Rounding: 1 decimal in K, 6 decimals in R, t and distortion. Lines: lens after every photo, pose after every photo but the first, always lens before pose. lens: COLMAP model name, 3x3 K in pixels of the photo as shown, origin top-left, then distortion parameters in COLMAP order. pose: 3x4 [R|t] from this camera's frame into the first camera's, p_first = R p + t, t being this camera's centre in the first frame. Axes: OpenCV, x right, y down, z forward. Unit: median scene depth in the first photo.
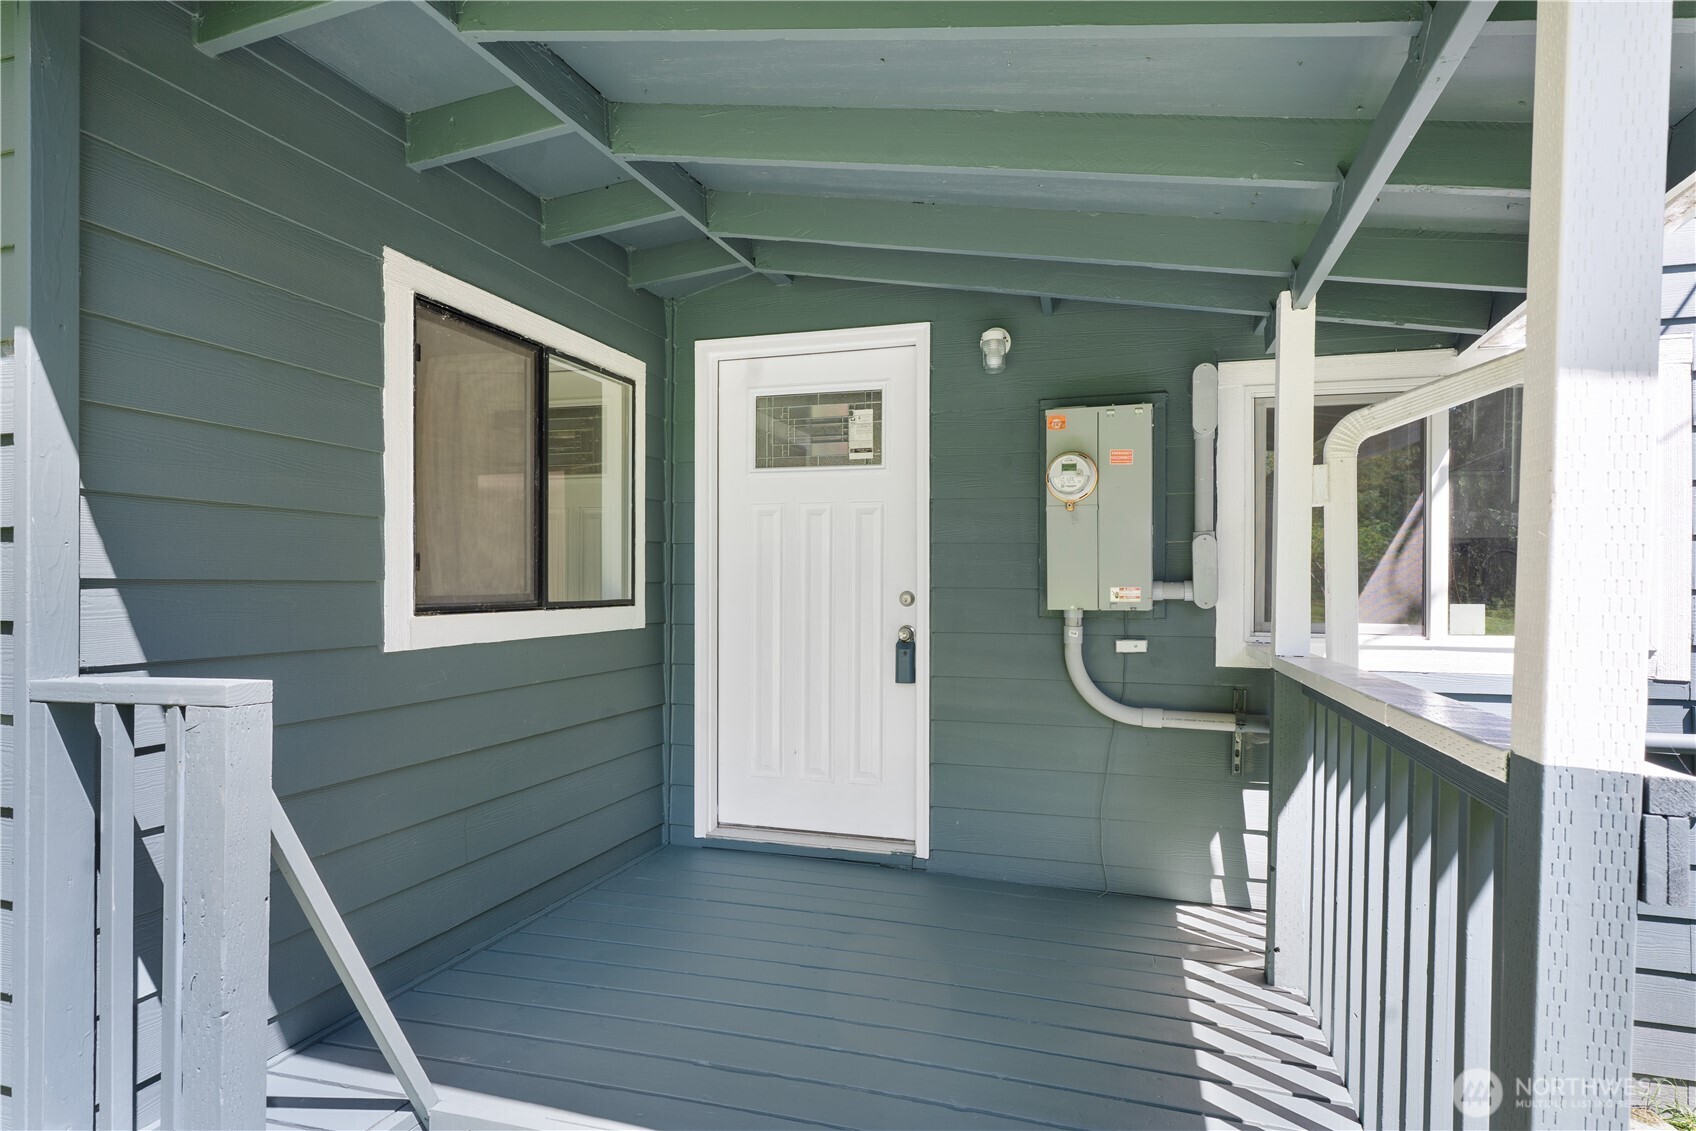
lens RADIAL K [[938.0, 0, 847.3], [0, 938.0, 574.3], [0, 0, 1]] dist [0.007630, 0.002578]
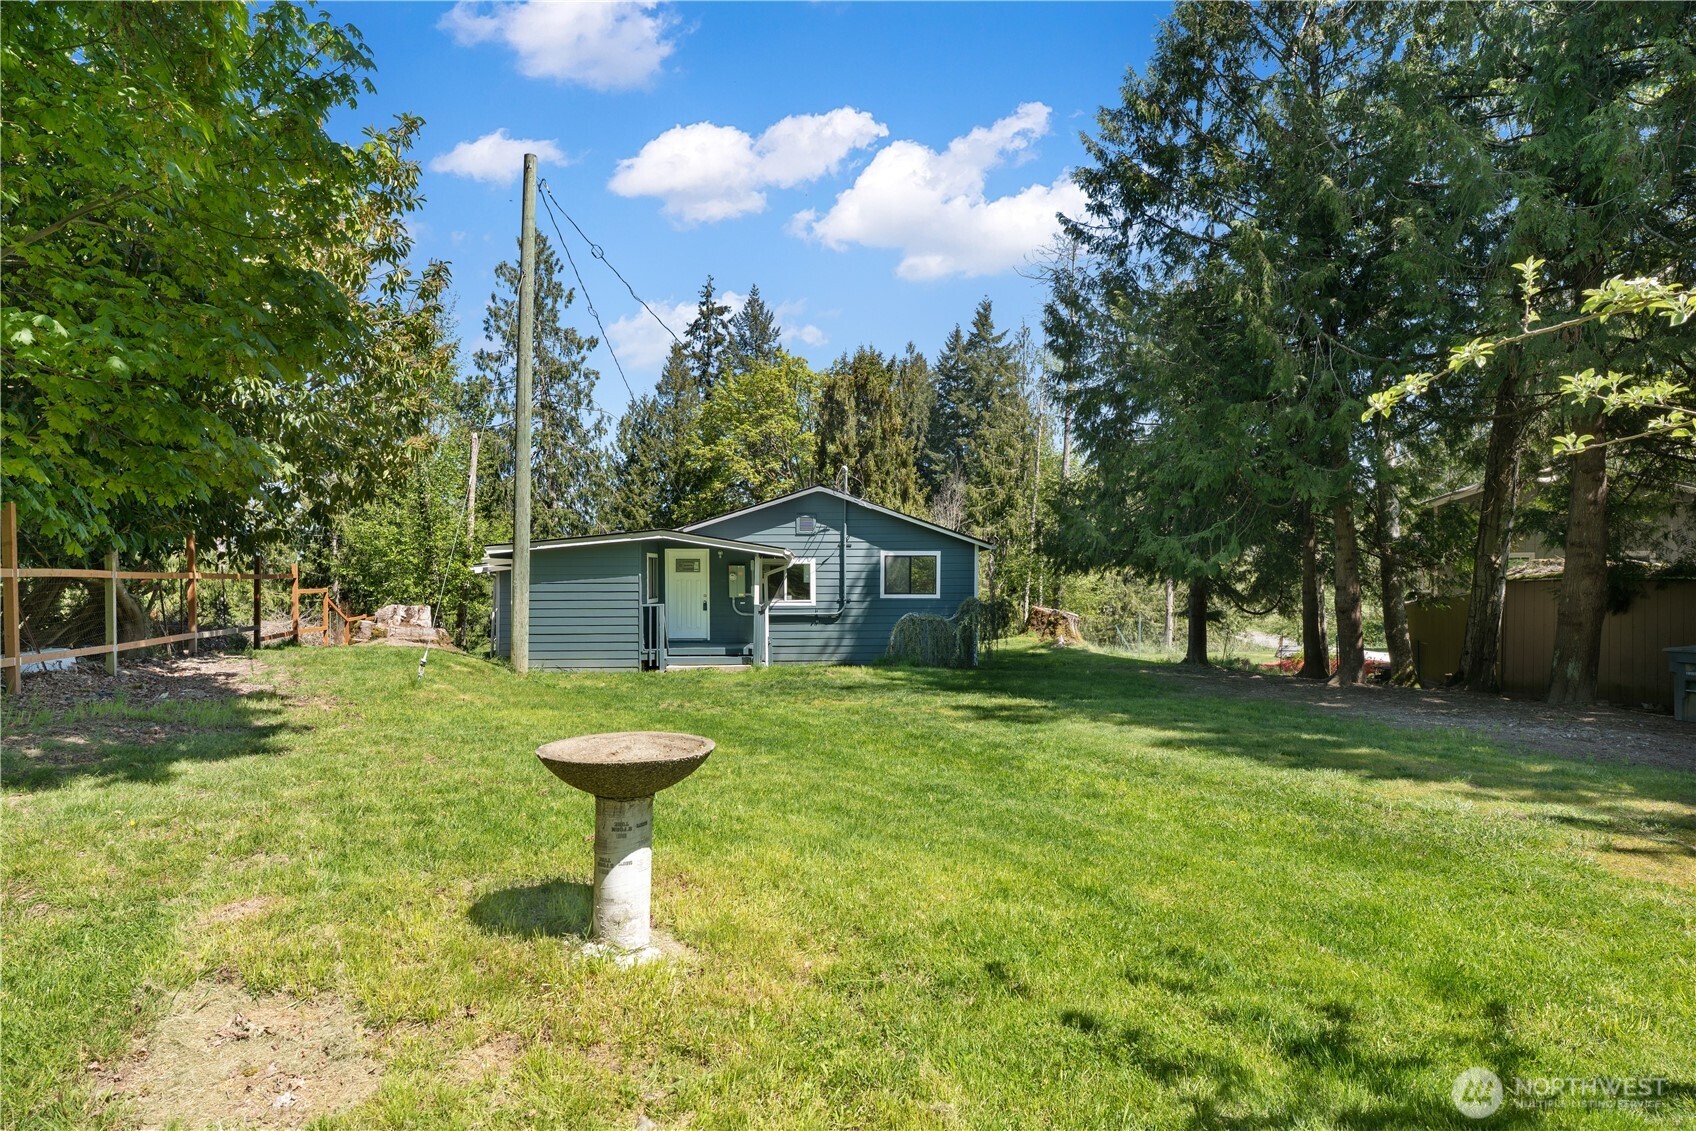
lens RADIAL K [[938.0, 0, 848.0], [0, 938.0, 567.7], [0, 0, 1]] dist [0.007630, 0.002578]
pose [[0.943007, 0.001195, 0.332772, -1.060297], [0.003129, 0.999918, -0.012457, -0.075428], [-0.332759, 0.012788, 0.942925, -4.880215]]
